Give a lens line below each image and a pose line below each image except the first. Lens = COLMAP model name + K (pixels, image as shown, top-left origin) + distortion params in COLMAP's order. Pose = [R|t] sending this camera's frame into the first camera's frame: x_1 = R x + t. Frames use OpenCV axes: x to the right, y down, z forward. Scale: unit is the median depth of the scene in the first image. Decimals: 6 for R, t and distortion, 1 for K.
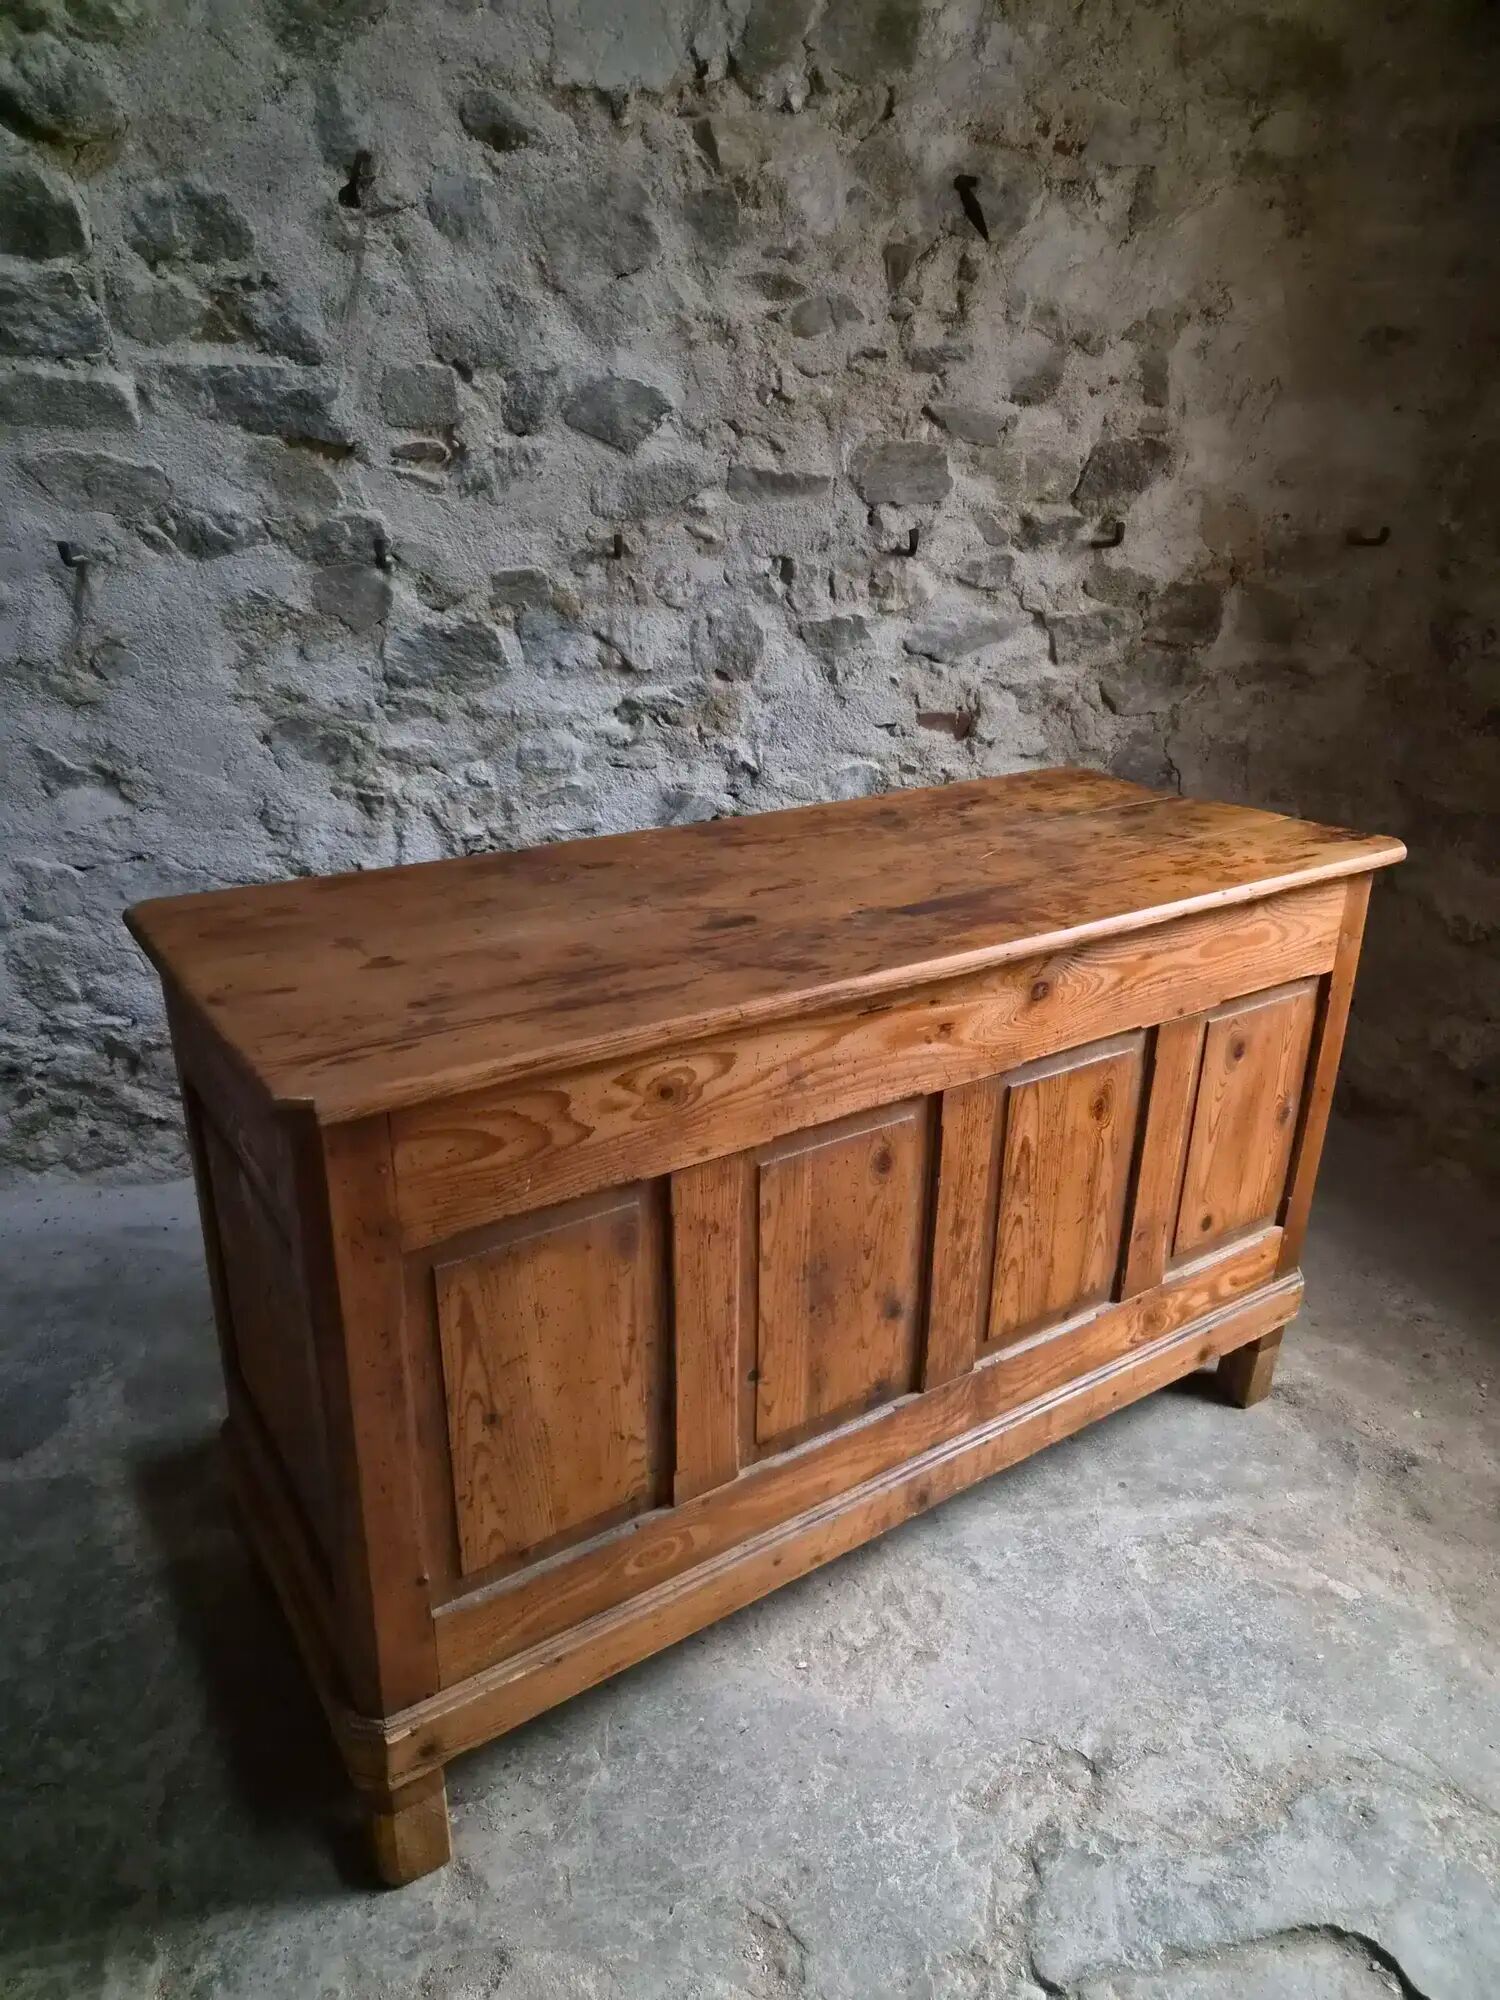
lens RADIAL K [[1352.3, 0, 745.1], [0, 1352.3, 1011.4], [0, 0, 1]] dist [0.065208, -0.052458]
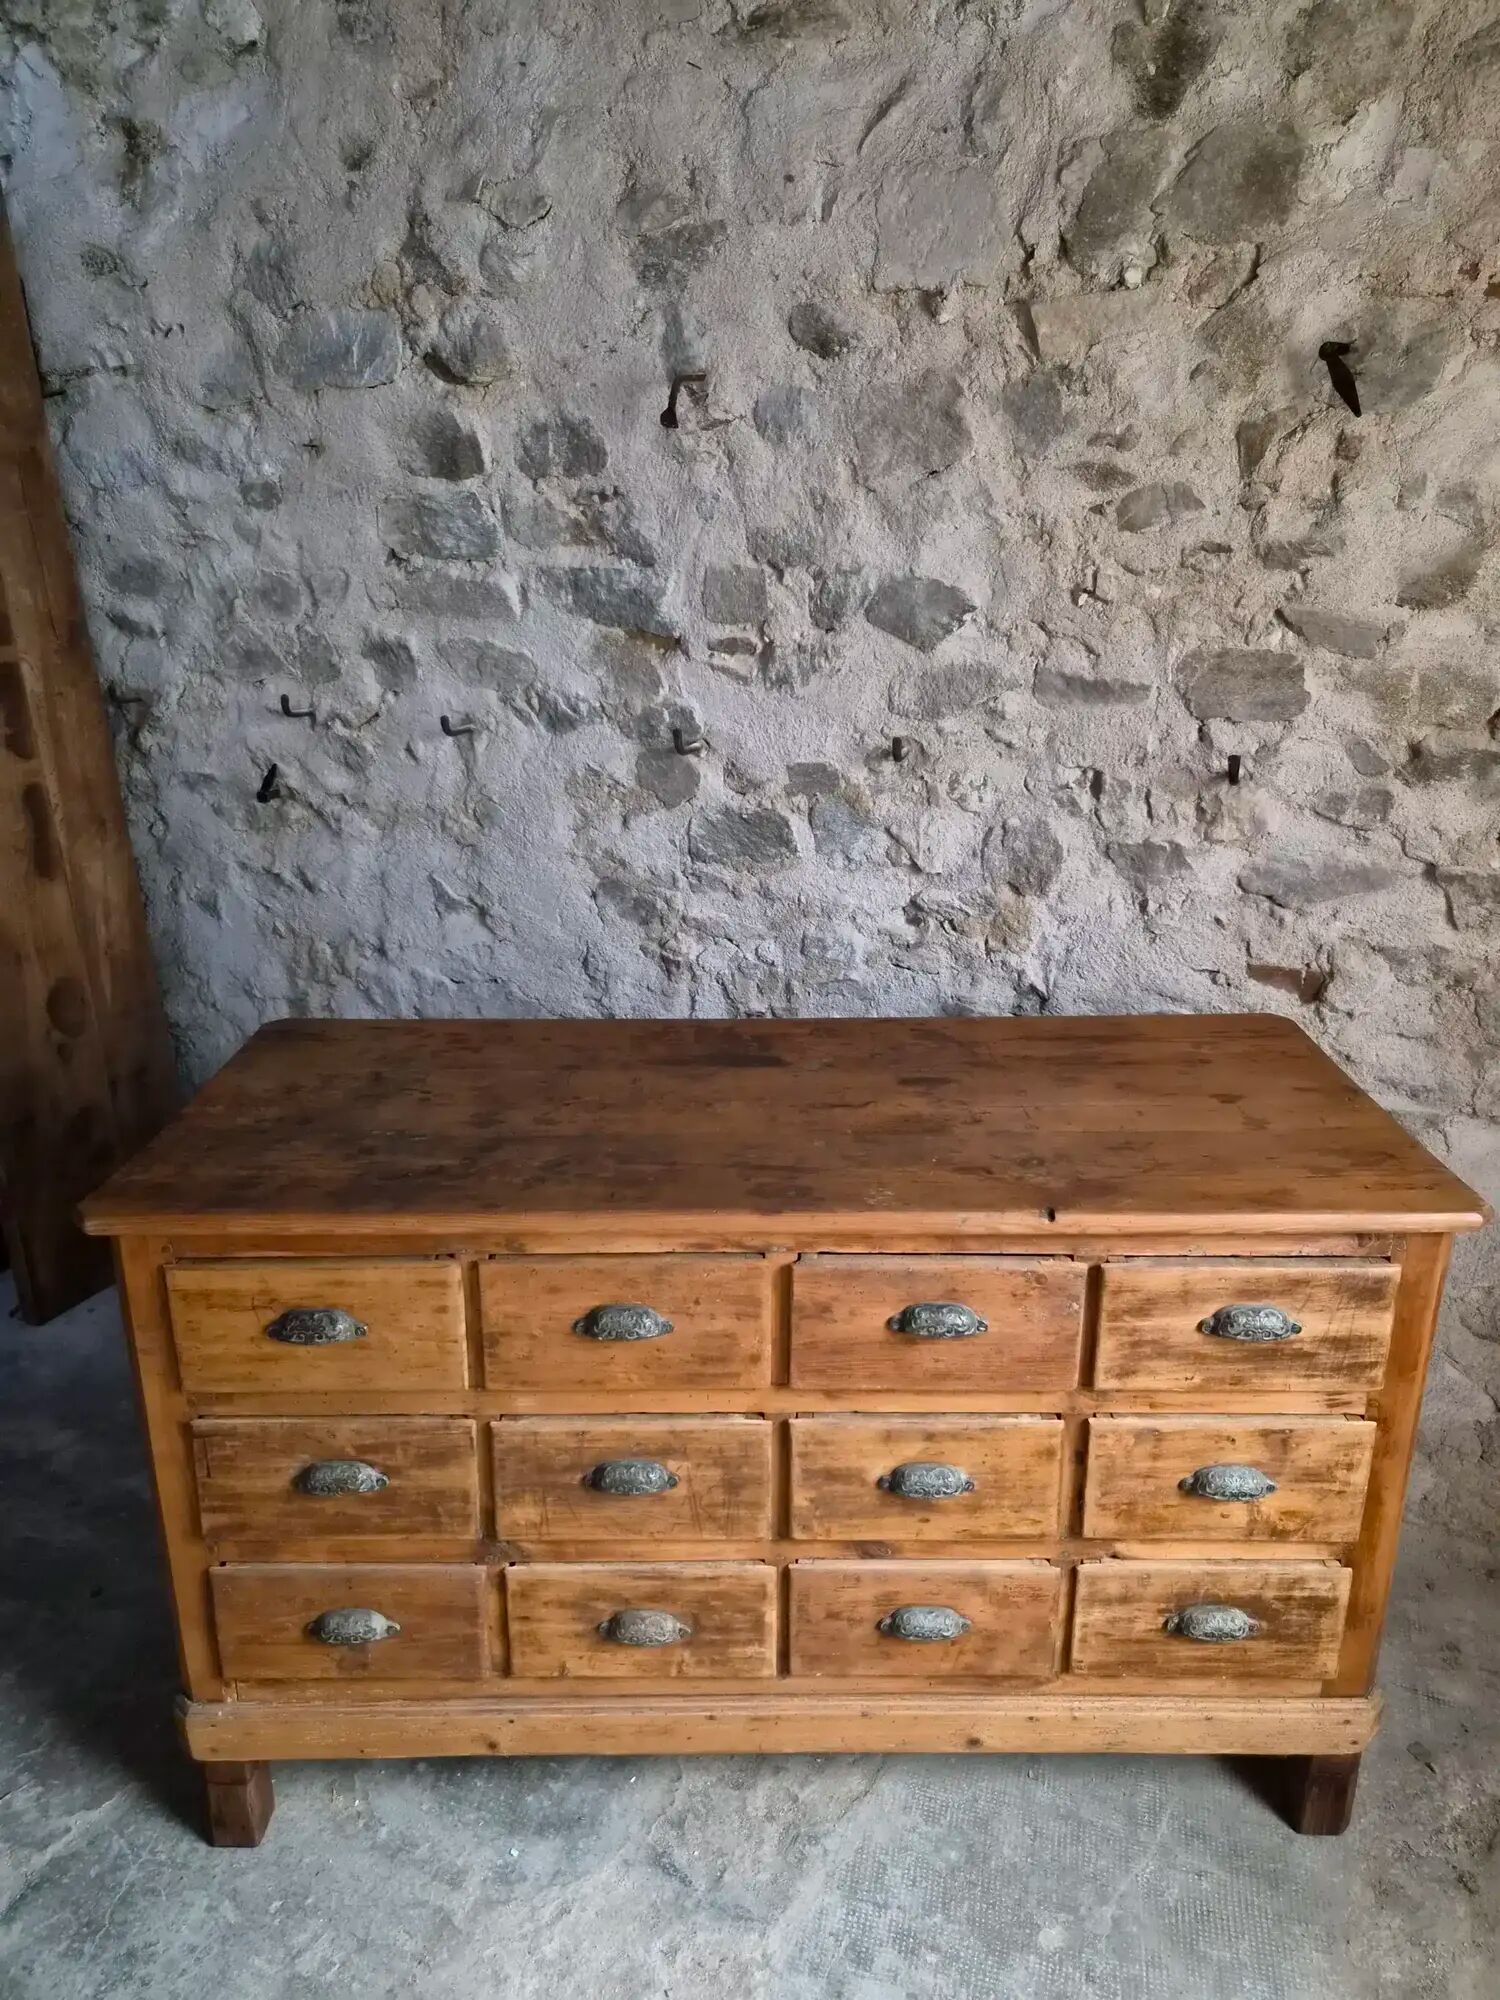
lens RADIAL K [[1352.3, 0, 760.1], [0, 1352.3, 983.7], [0, 0, 1]] dist [0.065208, -0.052458]
pose [[0.834880, 0.173231, -0.522462, 0.344160], [-0.193788, 0.980920, 0.015574, -0.181323], [0.515191, 0.088245, 0.852520, 0.174219]]
